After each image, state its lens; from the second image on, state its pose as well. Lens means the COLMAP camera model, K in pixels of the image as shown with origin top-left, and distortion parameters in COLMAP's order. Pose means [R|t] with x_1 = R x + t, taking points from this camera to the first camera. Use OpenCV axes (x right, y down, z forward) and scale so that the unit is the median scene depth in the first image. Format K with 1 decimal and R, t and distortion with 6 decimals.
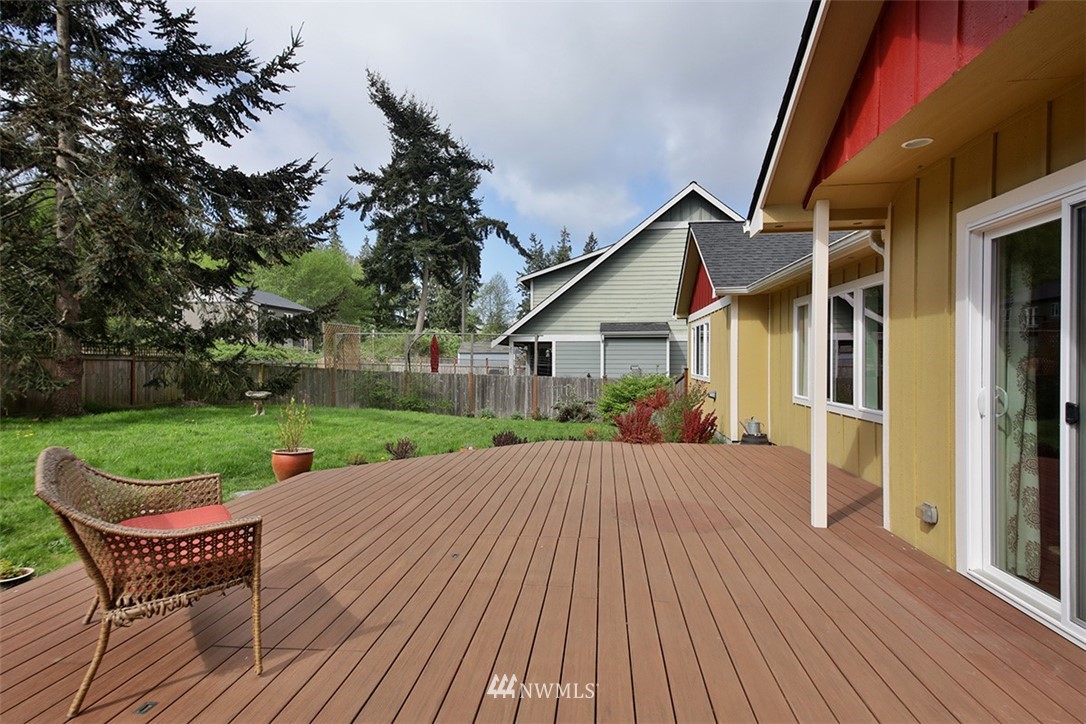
lens RADIAL K [[576.4, 0, 540.4], [0, 576.4, 361.6], [0, 0, 1]] dist [0.011068, -0.002038]
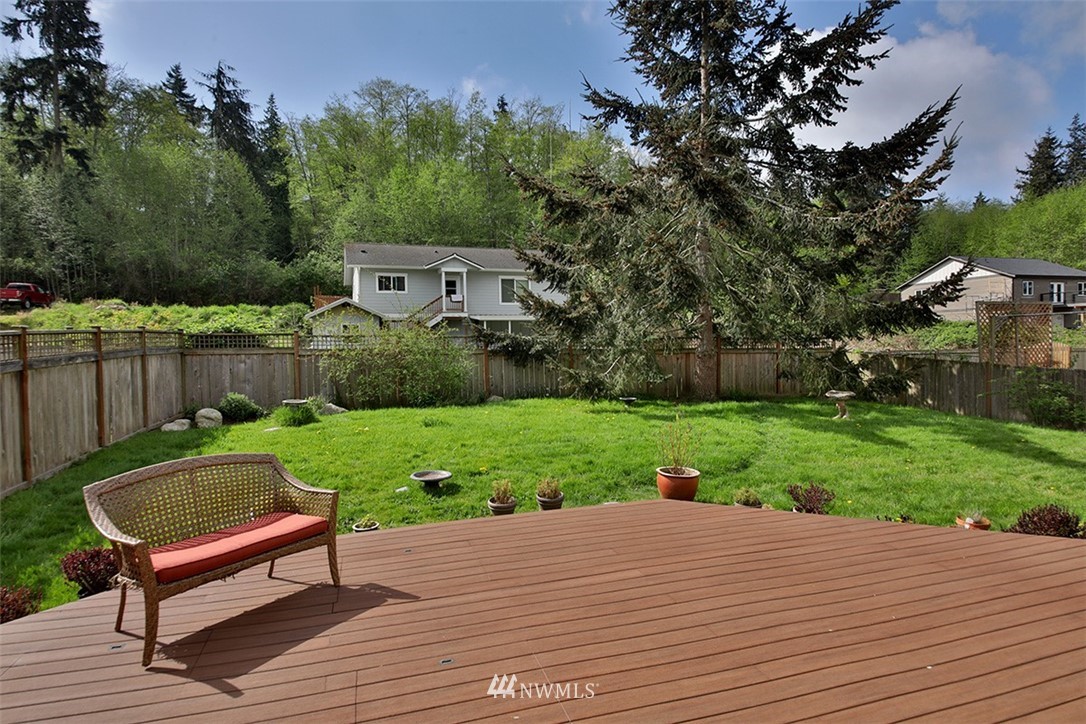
lens RADIAL K [[576.4, 0, 535.5], [0, 576.4, 350.4], [0, 0, 1]] dist [0.011068, -0.002038]
pose [[0.367731, -0.004434, -0.929922, 0.153021], [0.017726, 0.999840, 0.002242, -0.019736], [0.929763, -0.017308, 0.367751, 0.208111]]
